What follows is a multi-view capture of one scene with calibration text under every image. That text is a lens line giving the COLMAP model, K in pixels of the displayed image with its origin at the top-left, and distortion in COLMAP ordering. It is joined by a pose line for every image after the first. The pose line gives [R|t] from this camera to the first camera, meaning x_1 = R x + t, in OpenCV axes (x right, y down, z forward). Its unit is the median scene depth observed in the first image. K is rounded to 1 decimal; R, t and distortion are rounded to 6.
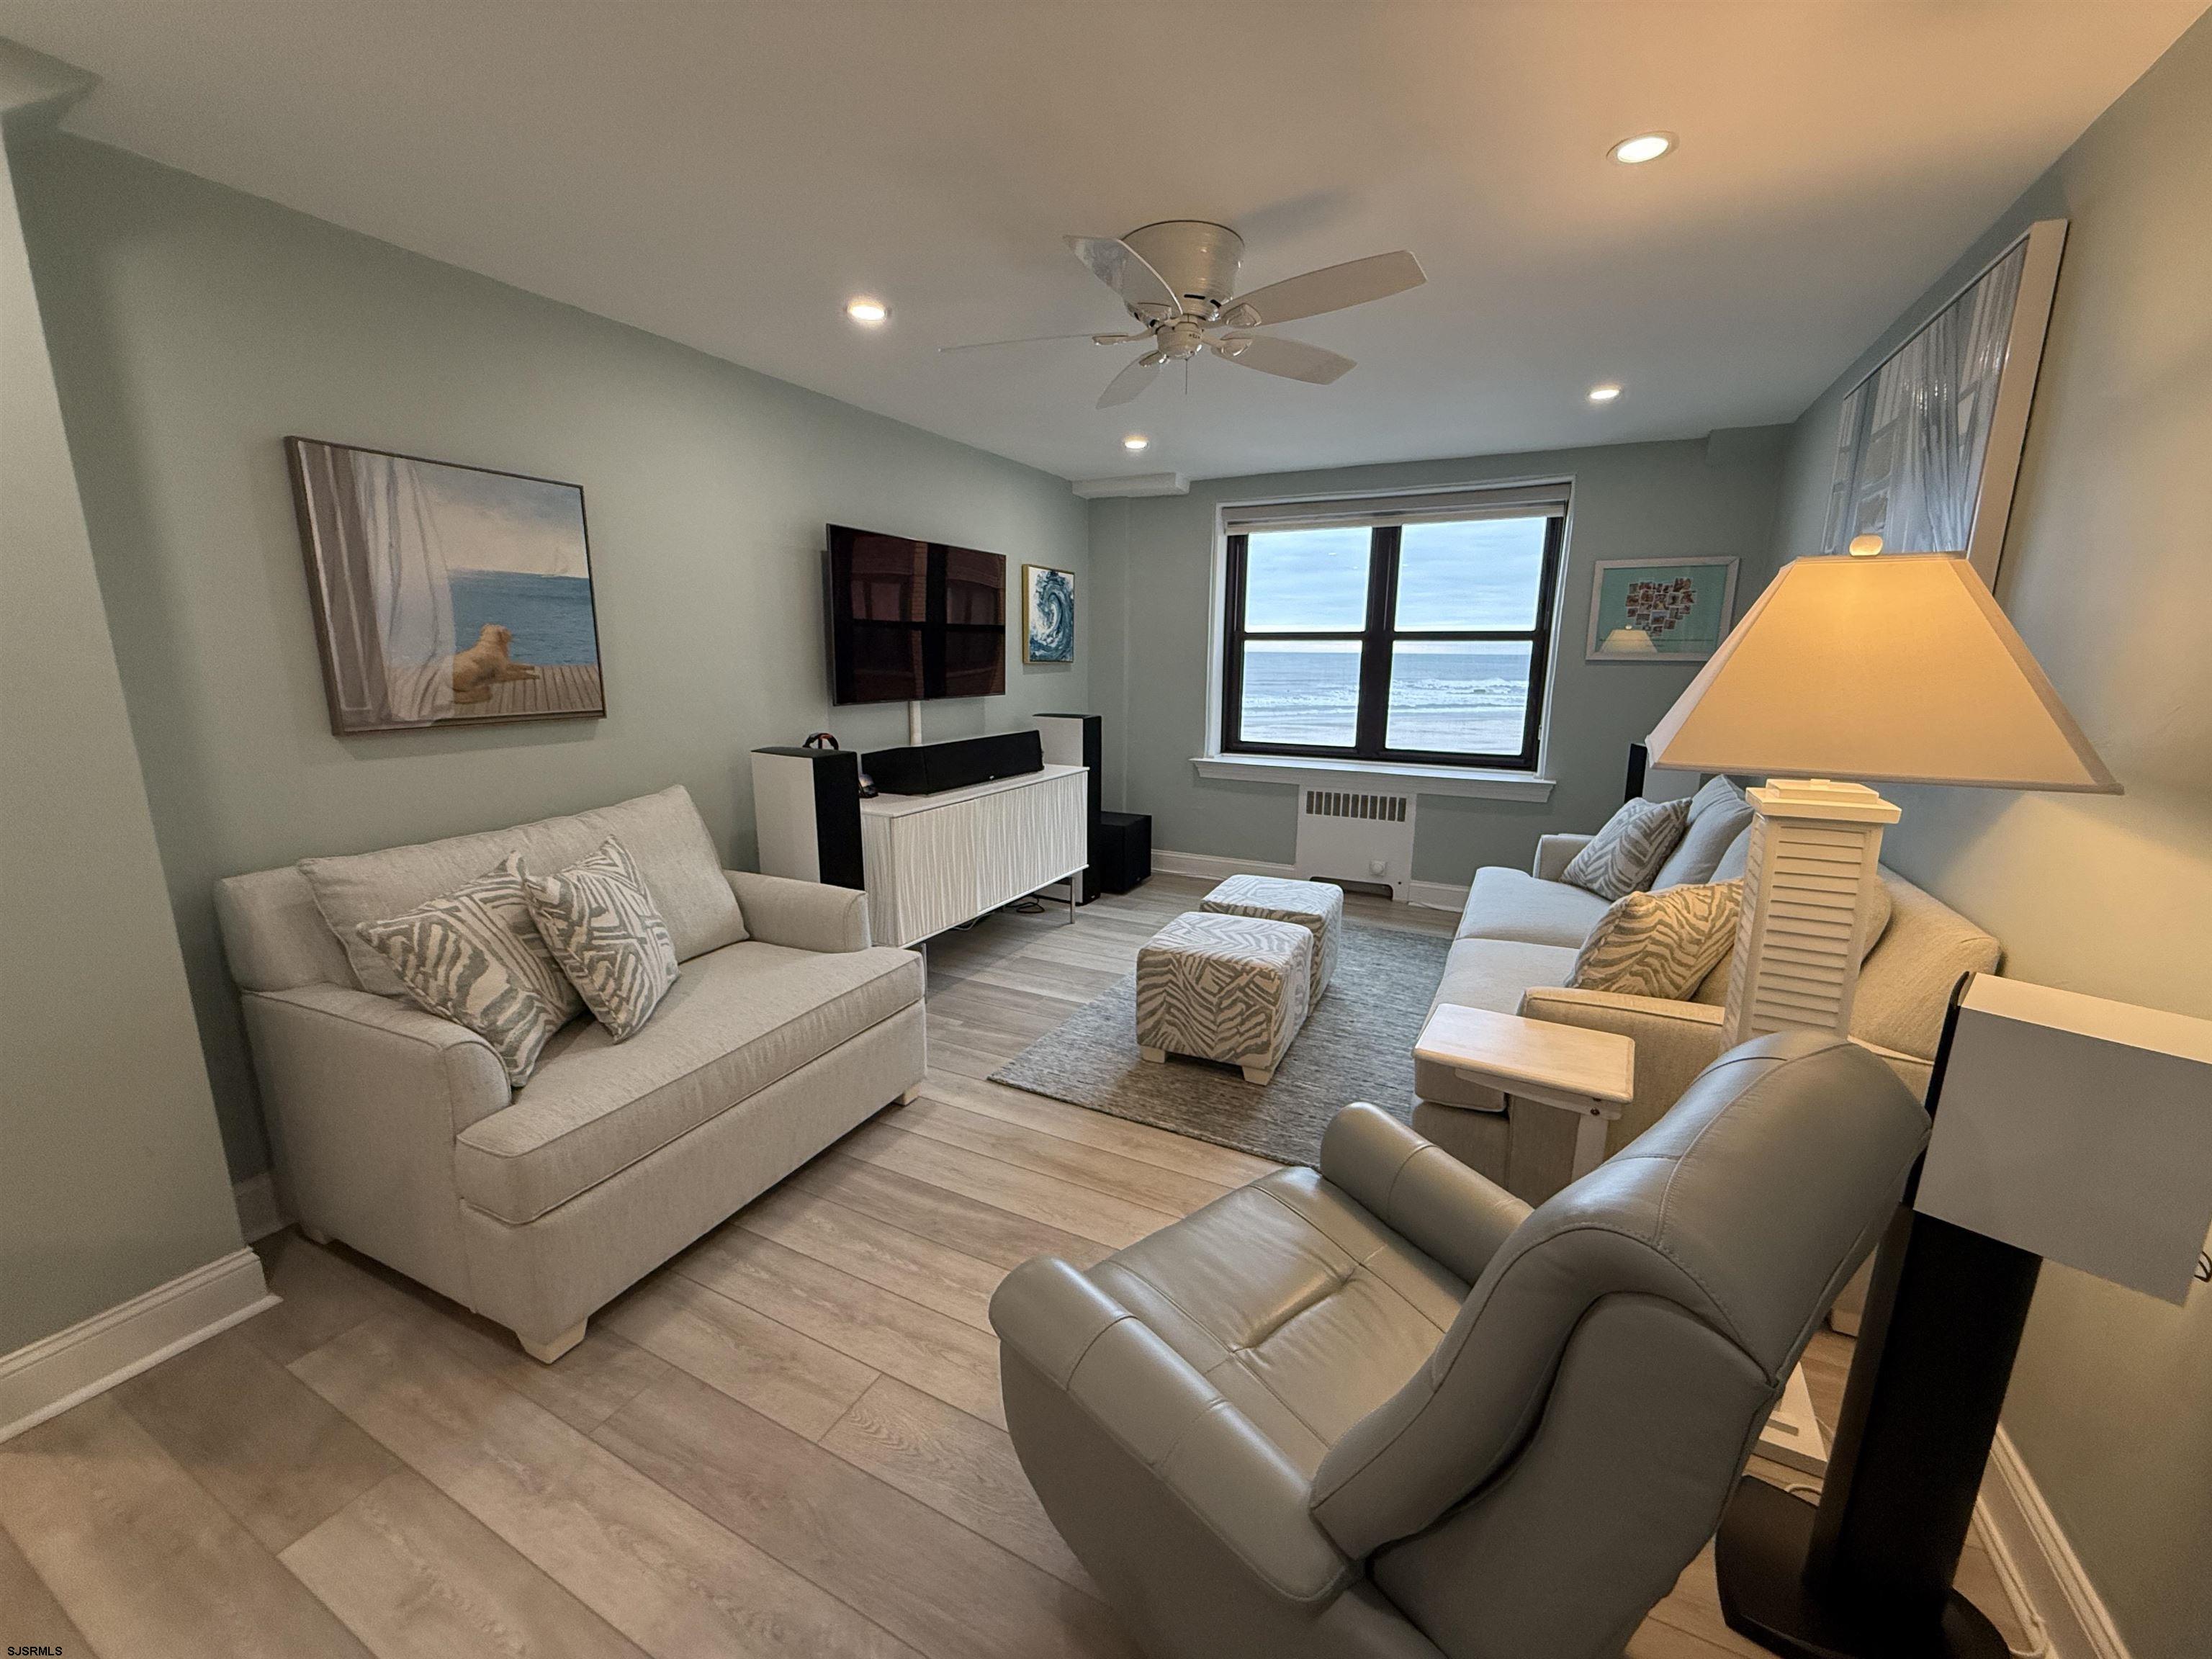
lens RADIAL K [[875.9, 0, 1104.5], [0, 875.9, 830.3], [0, 0, 1]] dist [-0.000858, 0.000000]
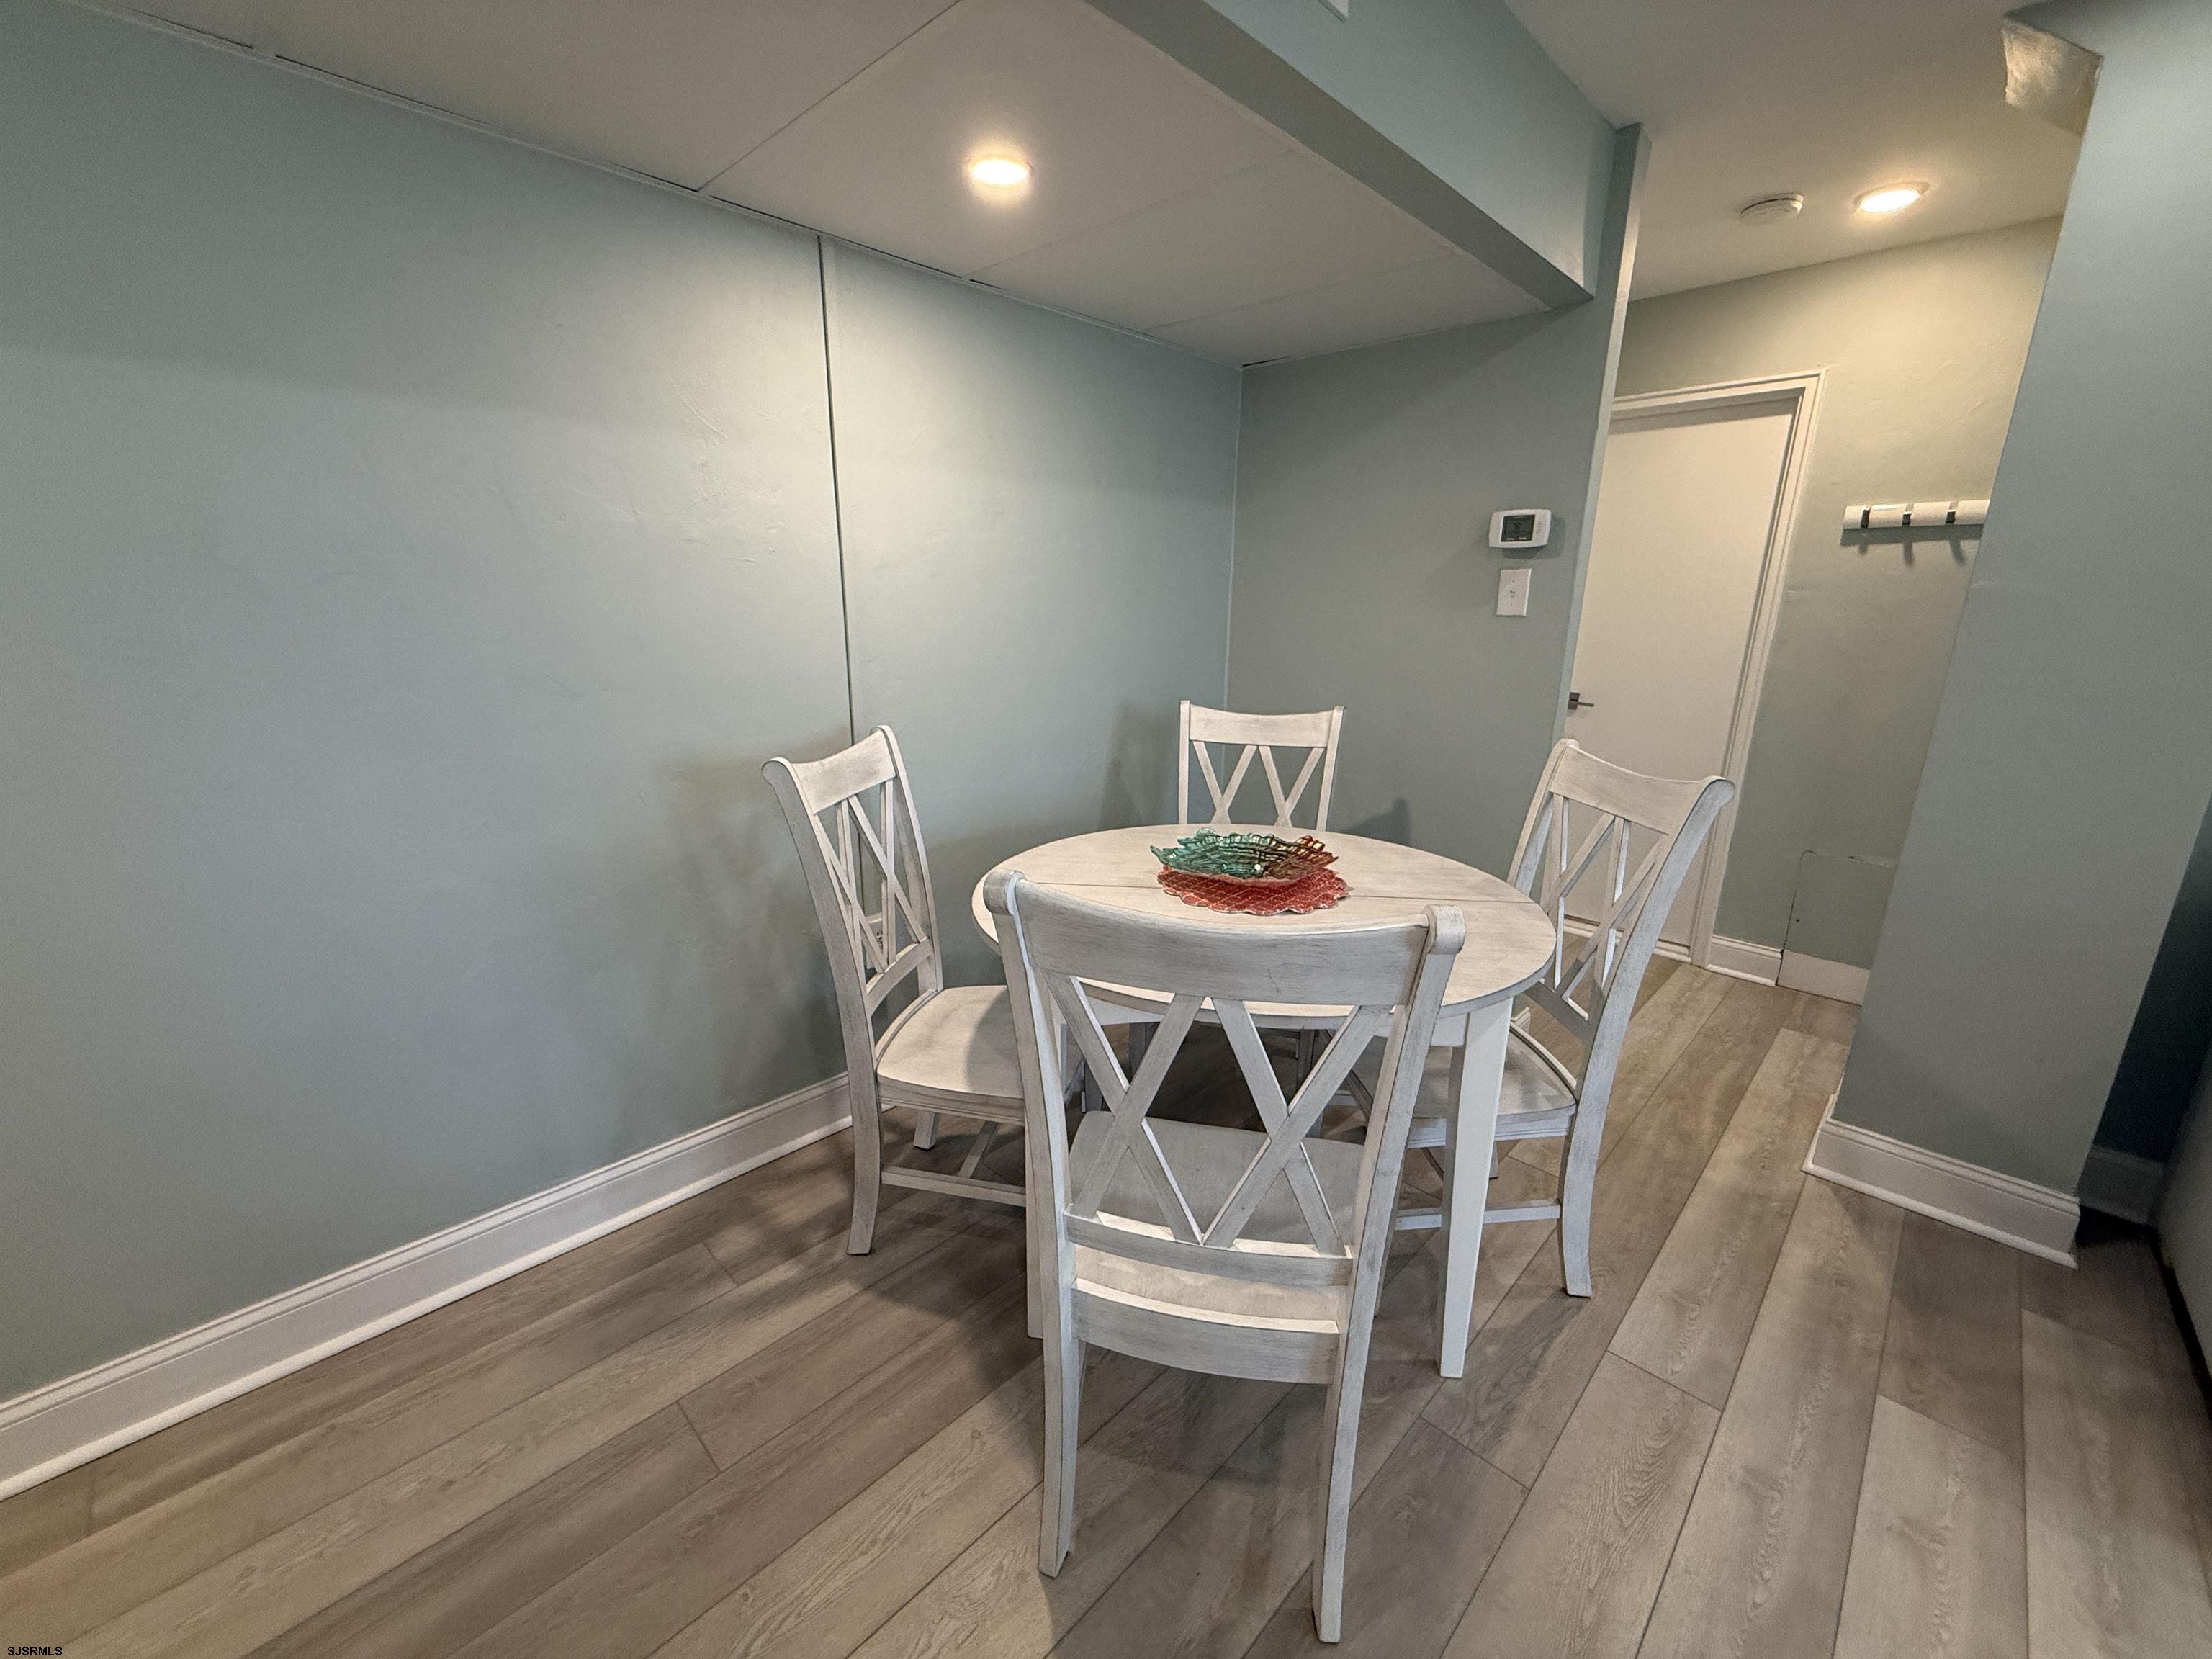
lens RADIAL K [[875.9, 0, 1108.6], [0, 875.9, 829.5], [0, 0, 1]] dist [-0.000858, 0.000000]
pose [[-0.302300, 0.229124, -0.925266, 0.105704], [-0.207151, 0.931692, 0.298395, 0.022012], [0.930432, 0.281875, -0.234187, 0.085157]]
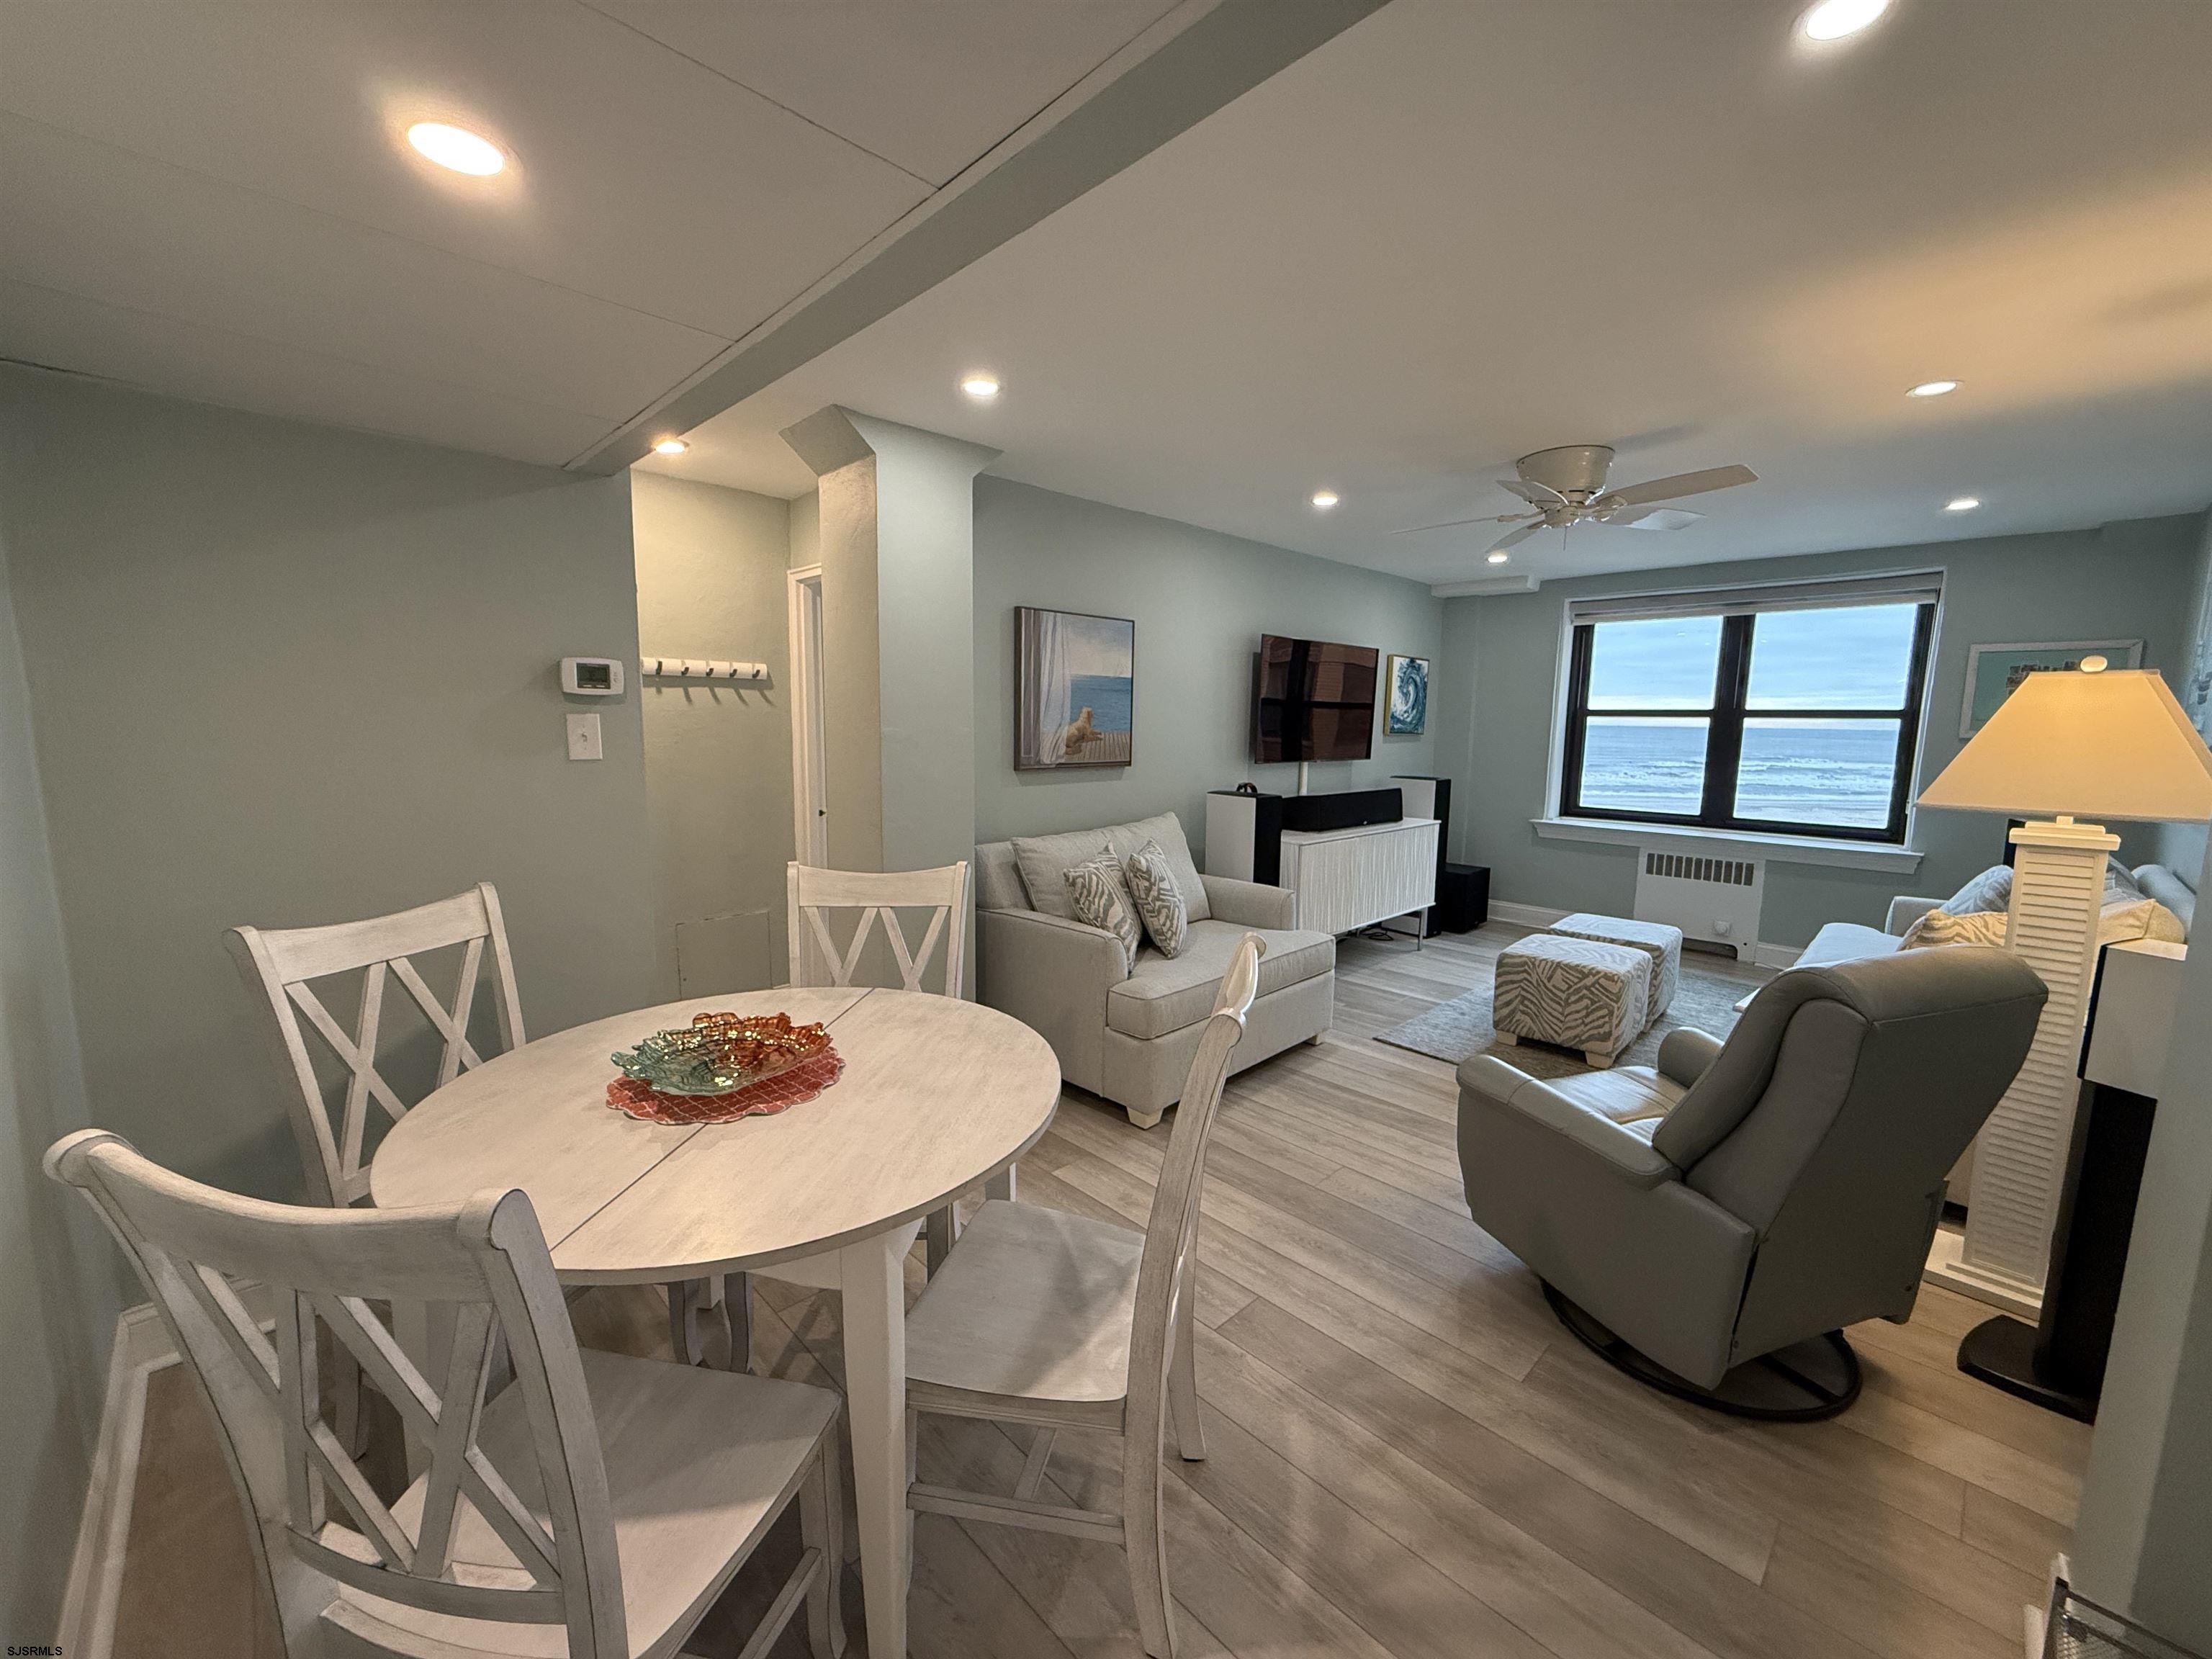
lens RADIAL K [[875.9, 0, 1104.3], [0, 875.9, 830.7], [0, 0, 1]] dist [-0.000858, 0.000000]
pose [[0.946690, 0.047531, -0.318621, -0.124666], [-0.072115, 0.995223, -0.065802, 0.094063], [0.313971, 0.085272, 0.945596, -0.486054]]
